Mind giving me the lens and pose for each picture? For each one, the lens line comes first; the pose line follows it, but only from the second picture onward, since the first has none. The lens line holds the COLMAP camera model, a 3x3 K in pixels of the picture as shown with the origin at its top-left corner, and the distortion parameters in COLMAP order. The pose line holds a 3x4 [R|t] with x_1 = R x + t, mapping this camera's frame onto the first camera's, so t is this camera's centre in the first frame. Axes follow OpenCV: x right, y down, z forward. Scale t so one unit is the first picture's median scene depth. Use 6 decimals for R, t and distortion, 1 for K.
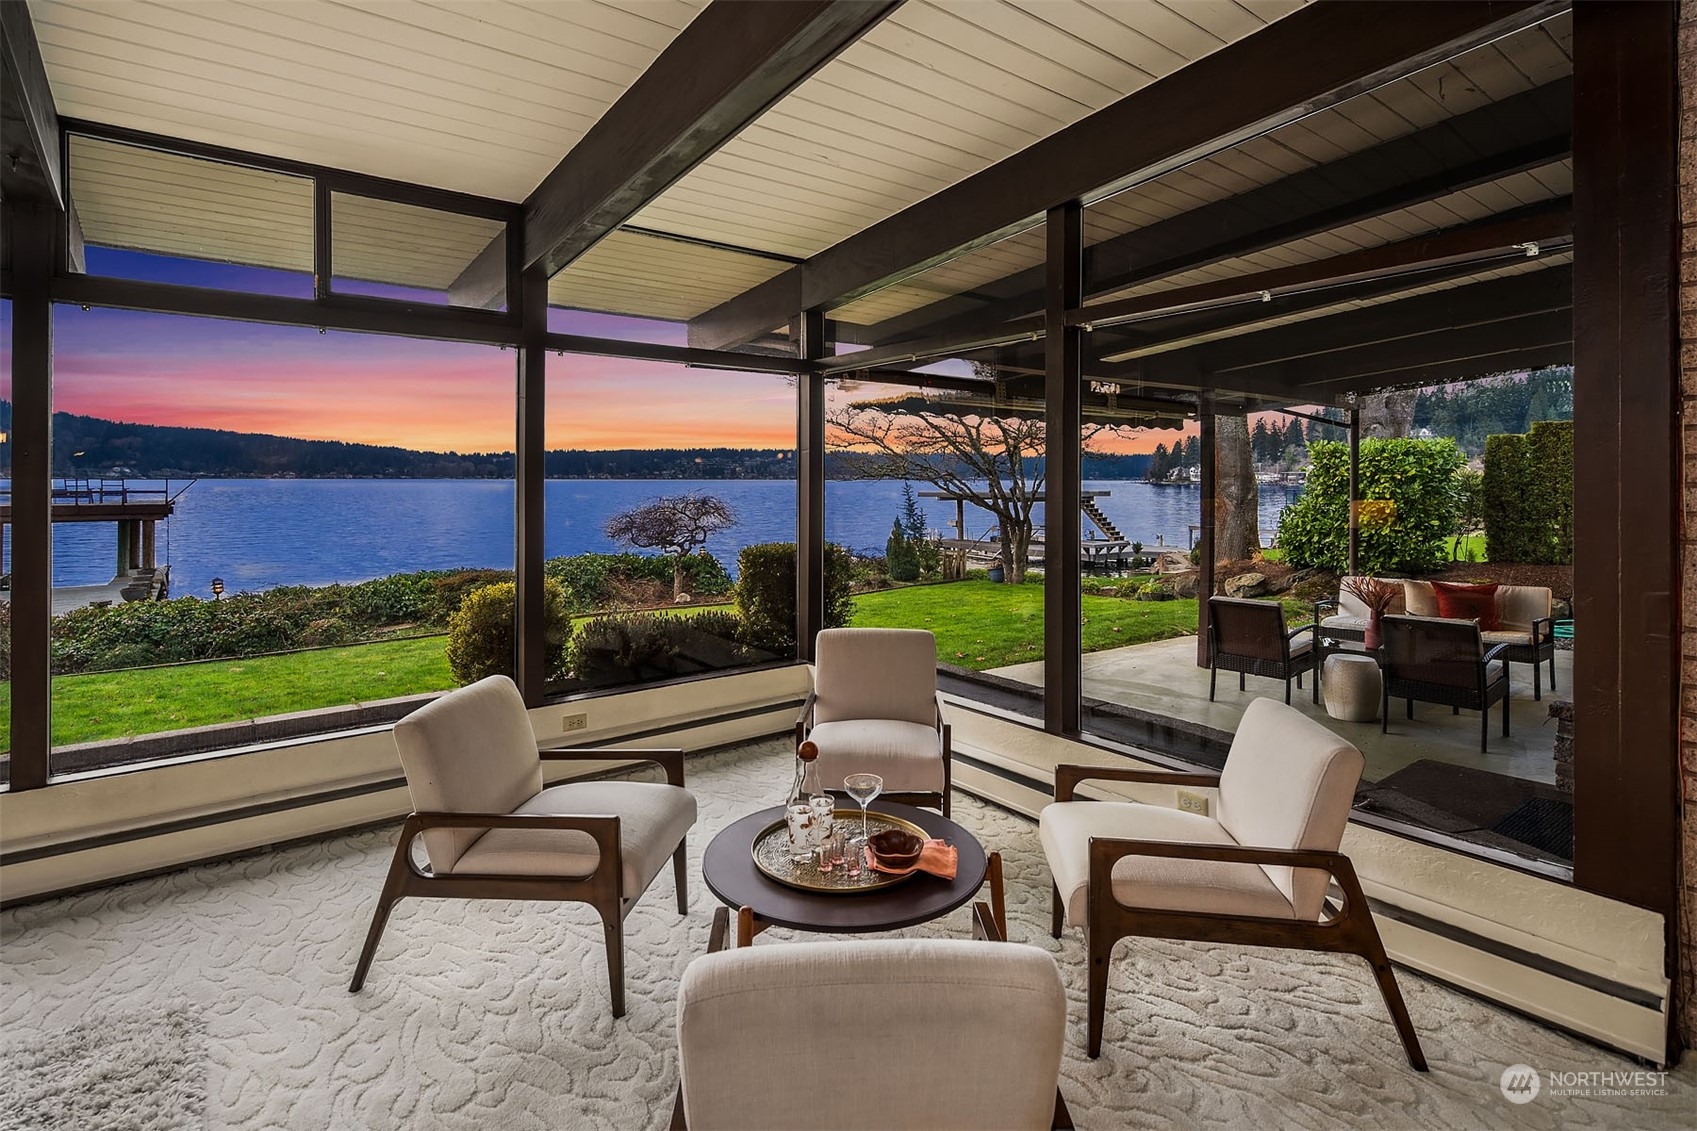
lens RADIAL K [[841.5, 0, 835.3], [0, 841.5, 483.5], [0, 0, 1]] dist [0.004443, 0.000435]
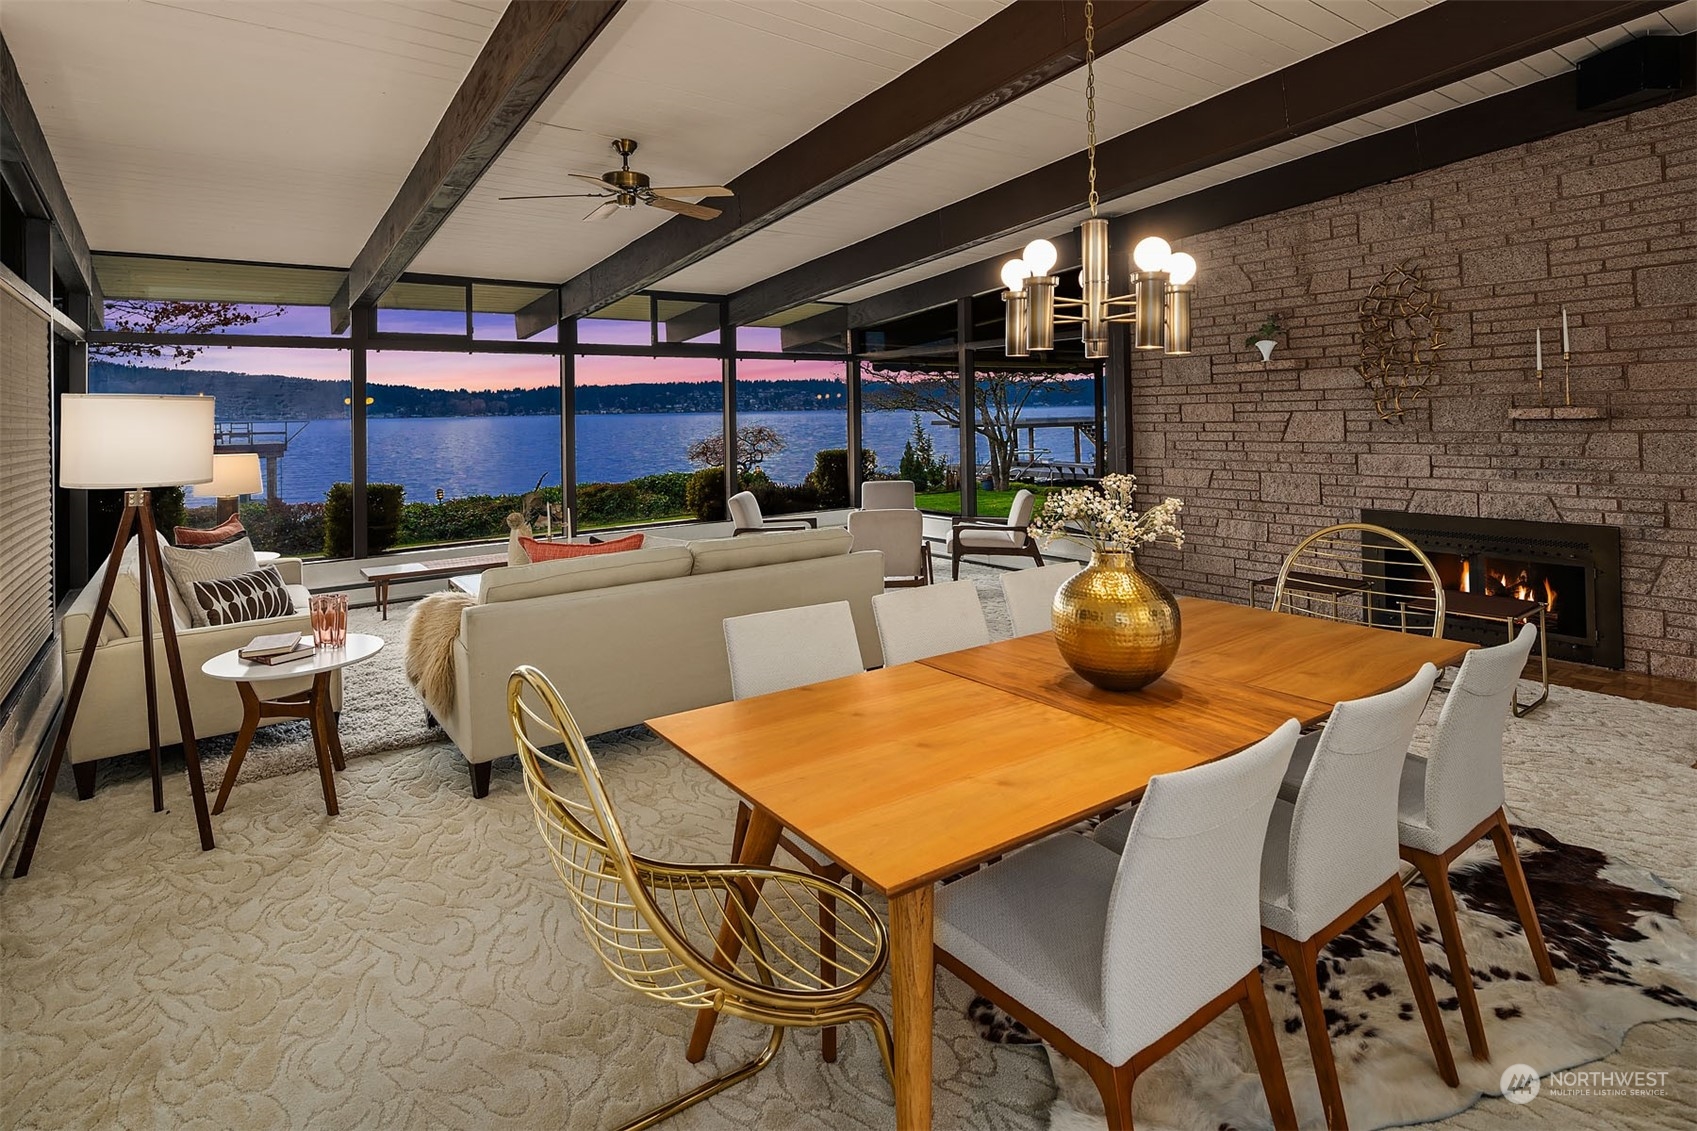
lens RADIAL K [[841.5, 0, 839.0], [0, 841.5, 411.2], [0, 0, 1]] dist [0.004443, 0.000435]
pose [[0.999685, -0.019413, -0.015878, -0.014063], [0.019356, 0.999806, -0.003739, -0.003121], [0.015948, 0.003431, 0.999867, -0.405958]]
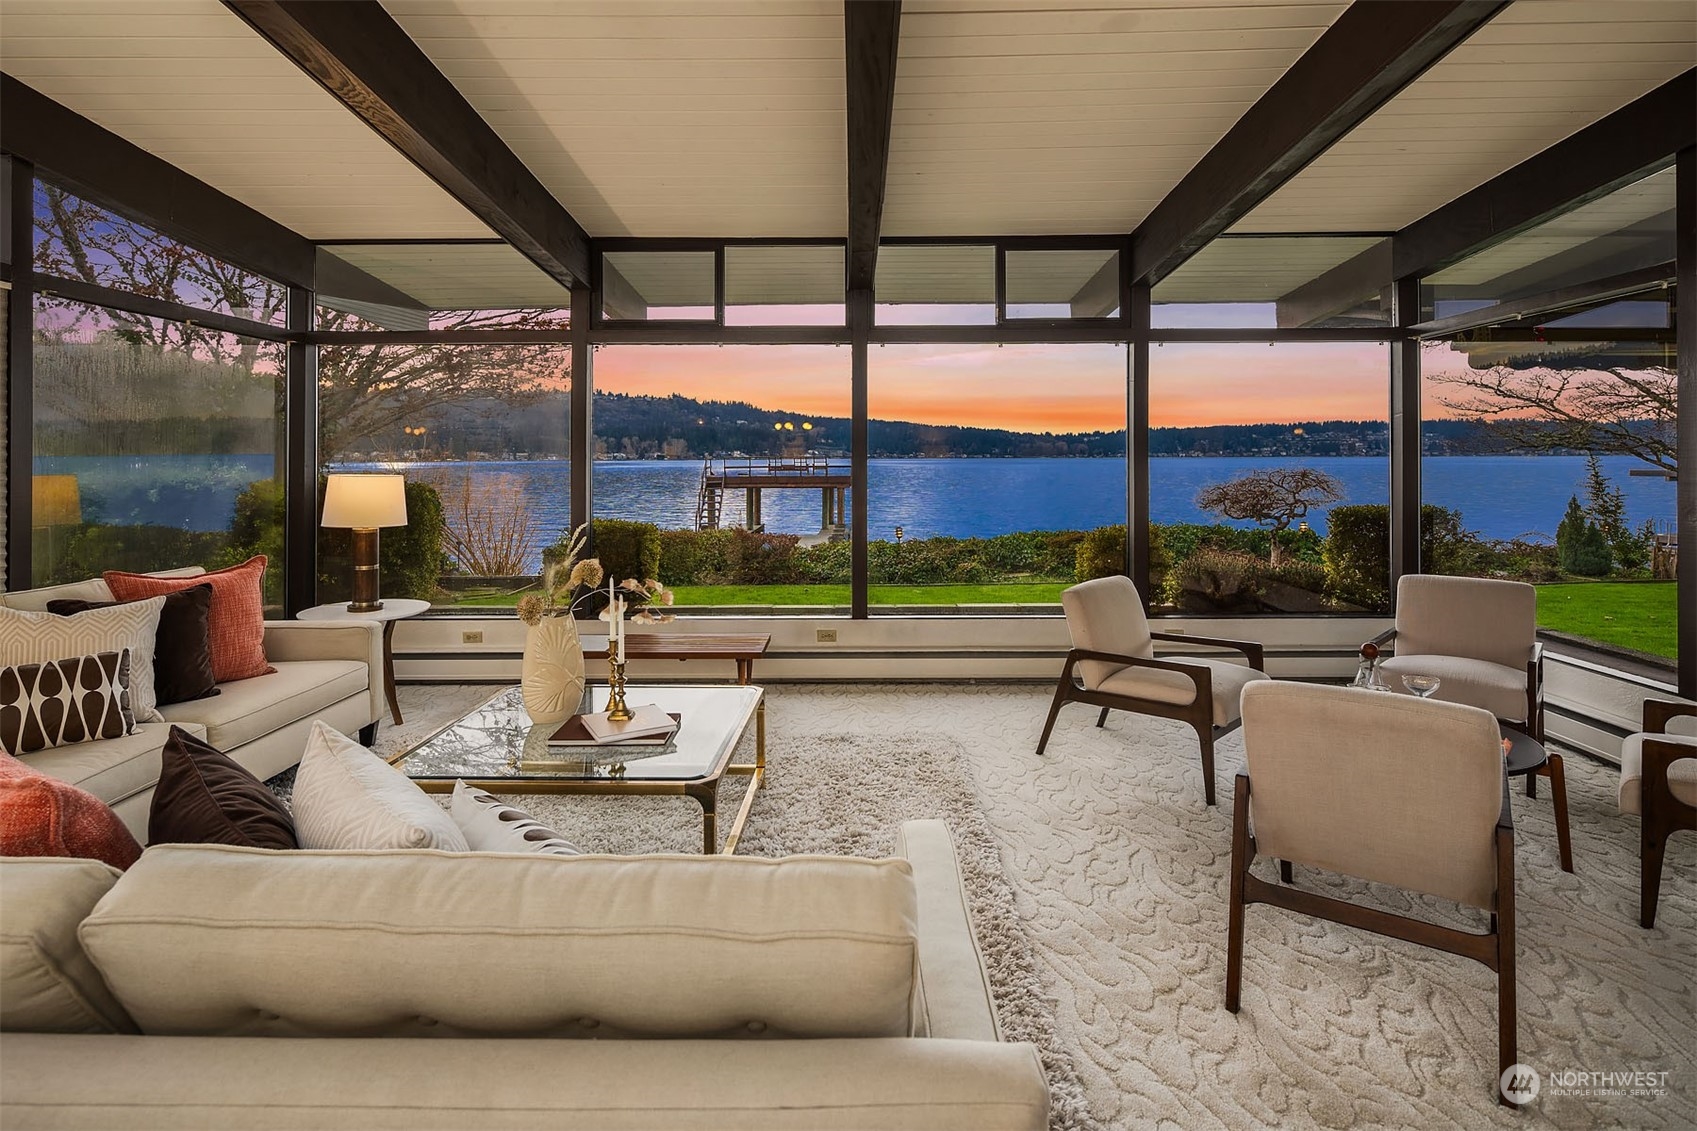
lens RADIAL K [[841.5, 0, 857.0], [0, 841.5, 457.9], [0, 0, 1]] dist [0.004443, 0.000435]
pose [[0.795818, -0.005010, -0.605515, 0.026899], [0.002468, 0.999984, -0.005030, 0.007884], [0.605530, 0.002509, 0.795818, -0.100488]]
